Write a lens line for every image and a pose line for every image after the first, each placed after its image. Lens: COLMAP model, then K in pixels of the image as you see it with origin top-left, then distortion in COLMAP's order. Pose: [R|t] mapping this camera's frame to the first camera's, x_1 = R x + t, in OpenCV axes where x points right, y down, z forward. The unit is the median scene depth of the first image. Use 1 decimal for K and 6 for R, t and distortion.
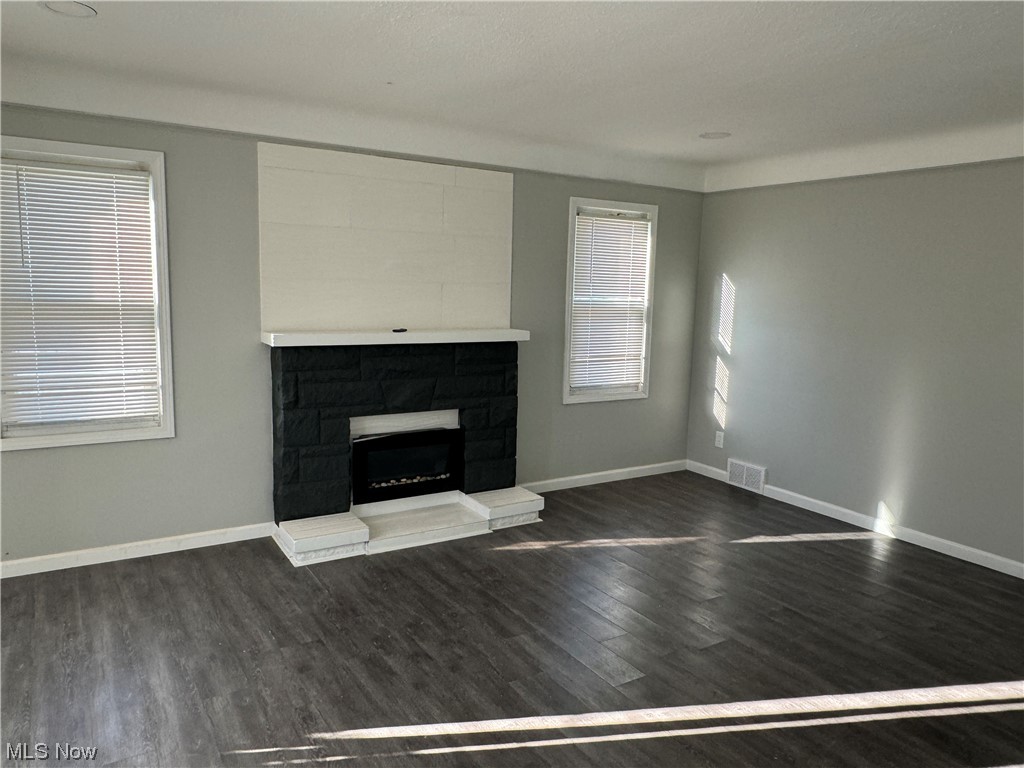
lens RADIAL K [[731.9, 0, 507.4], [0, 731.9, 381.0], [0, 0, 1]] dist [-0.017655, 0.003720]
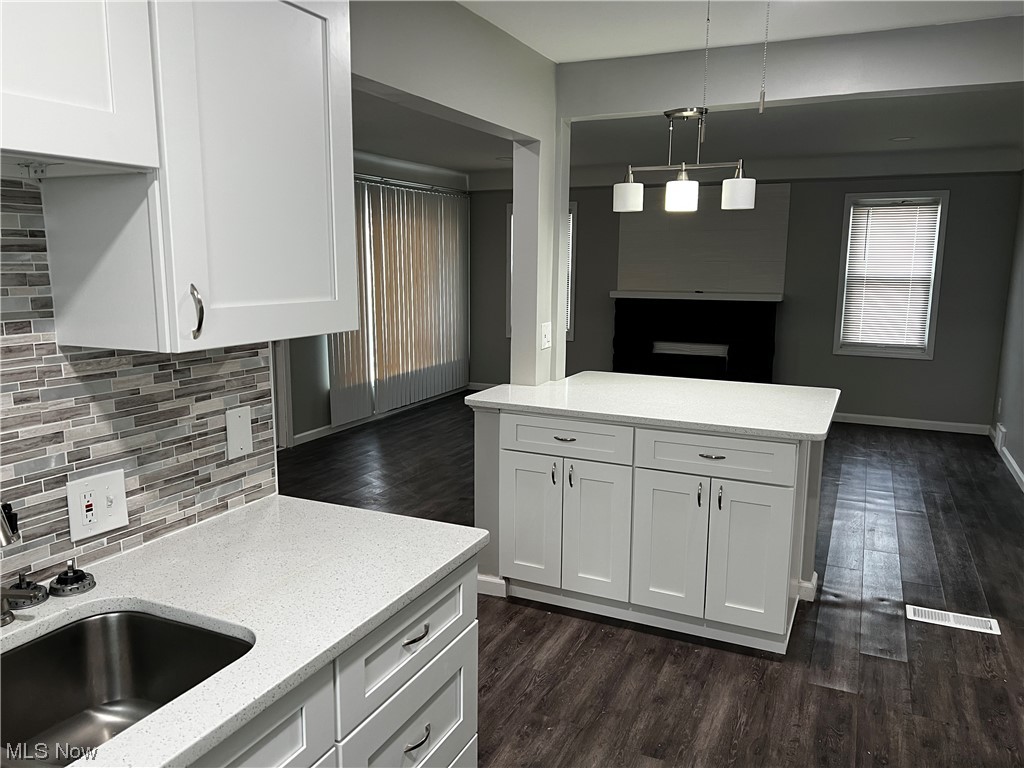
lens RADIAL K [[772.3, 0, 511.4], [0, 772.3, 387.9], [0, 0, 1]] dist [0.046559, -0.047541]
pose [[0.529315, 0.117897, -0.840194, 1.225100], [-0.104731, 0.991804, 0.073191, 0.064993], [0.841936, 0.049253, 0.537324, -0.288462]]
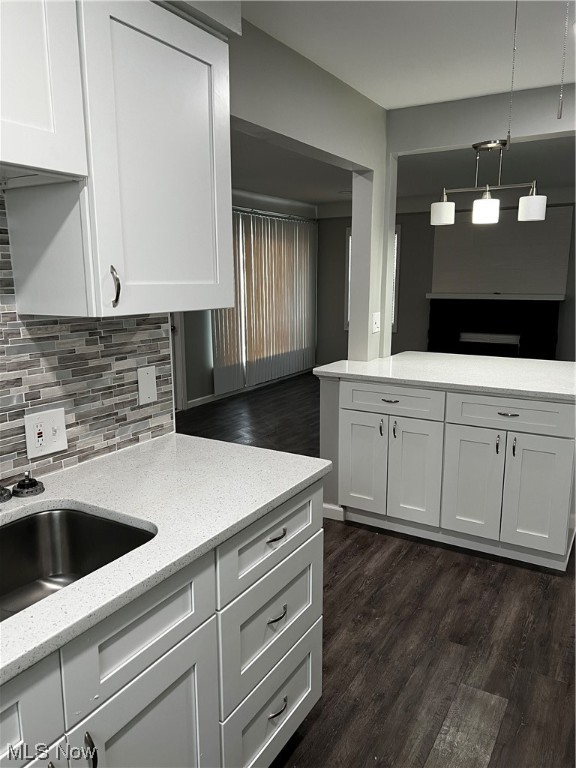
lens RADIAL K [[579.2, 0, 289.2], [0, 579.2, 384.9], [0, 0, 1]] dist [0.046559, -0.047541]
pose [[0.441344, 0.139695, -0.886398, 1.216946], [-0.103201, 0.989155, 0.104506, 0.081906], [0.891384, 0.045354, 0.450975, -0.283412]]
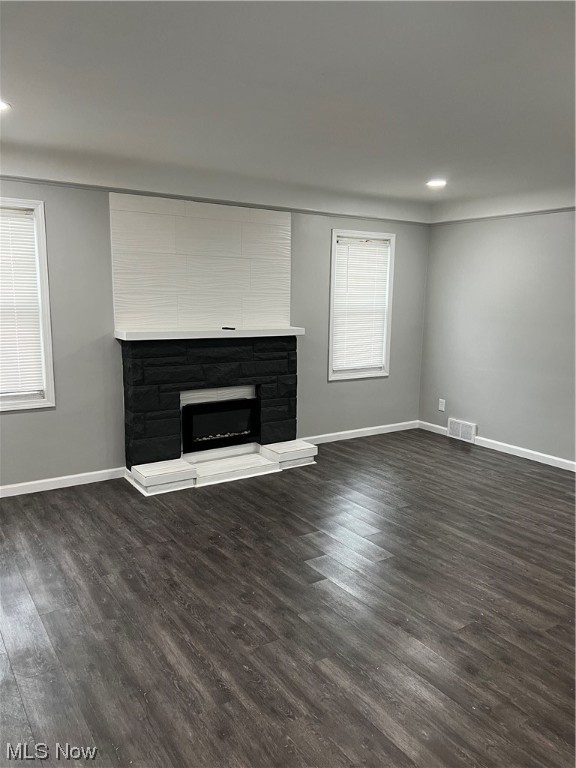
lens RADIAL K [[579.2, 0, 288.1], [0, 579.2, 390.4], [0, 0, 1]] dist [0.046559, -0.047541]
pose [[0.999535, -0.016915, 0.025373, -0.038134], [0.016045, 0.999290, 0.034094, 0.015173], [-0.025931, -0.033671, 0.999096, -0.122033]]
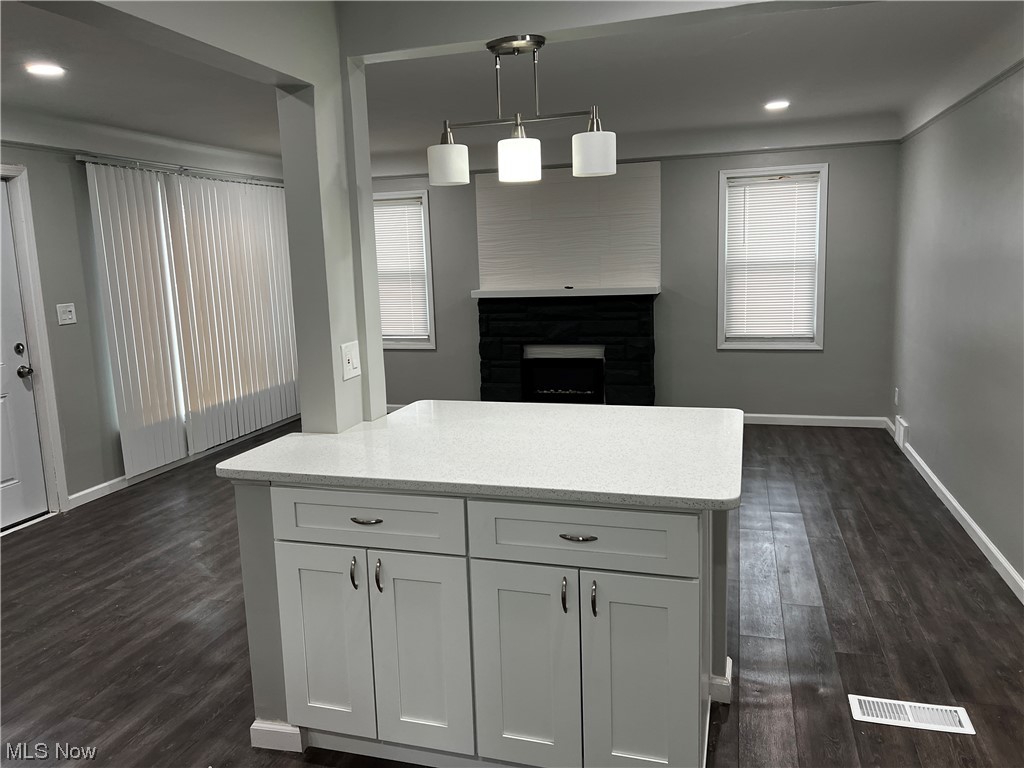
lens RADIAL K [[772.3, 0, 504.6], [0, 772.3, 376.4], [0, 0, 1]] dist [0.046559, -0.047541]
pose [[0.641818, 0.070373, -0.763621, 1.052821], [-0.049512, 0.997505, 0.050313, 0.039124], [0.765257, 0.005516, 0.643702, -0.081919]]
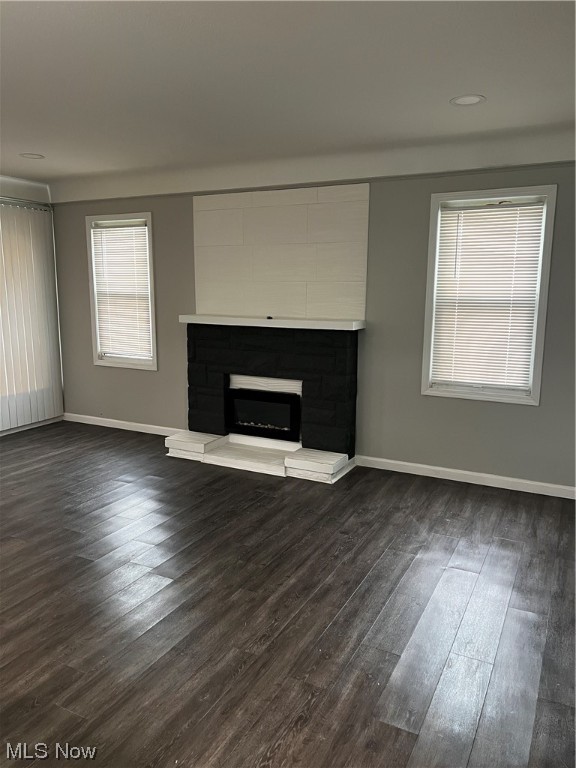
lens RADIAL K [[579.2, 0, 288.9], [0, 579.2, 389.5], [0, 0, 1]] dist [0.046559, -0.047541]
pose [[0.499439, 0.130848, -0.856411, 0.909752], [-0.106993, 0.990277, 0.088905, -0.038693], [0.859717, 0.047227, 0.508583, 0.527751]]
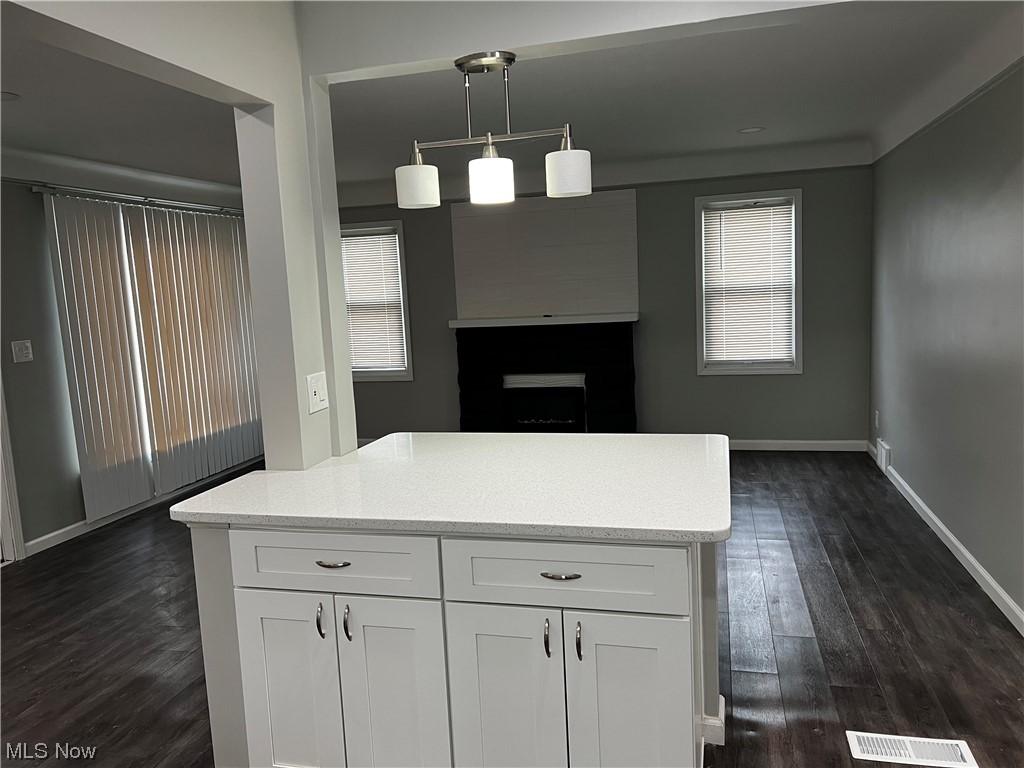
lens RADIAL K [[772.3, 0, 515.3], [0, 772.3, 382.3], [0, 0, 1]] dist [0.046559, -0.047541]
pose [[0.671327, 0.032191, -0.740462, 1.033535], [-0.030556, 0.999409, 0.015746, 0.042423], [0.740531, 0.012055, 0.671914, -0.059559]]
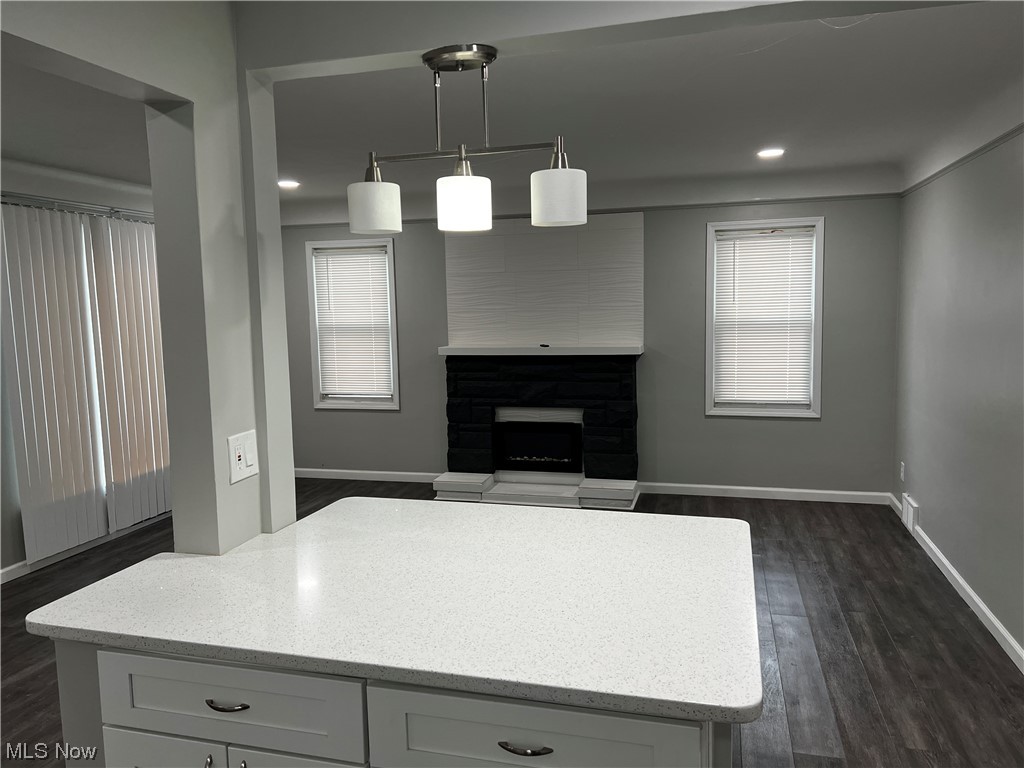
lens RADIAL K [[772.3, 0, 508.4], [0, 772.3, 382.7], [0, 0, 1]] dist [0.046559, -0.047541]
pose [[0.660731, 0.037602, -0.749680, 0.956679], [-0.060339, 0.998173, -0.003114, 0.007504], [0.748194, 0.047292, 0.661793, 0.034740]]
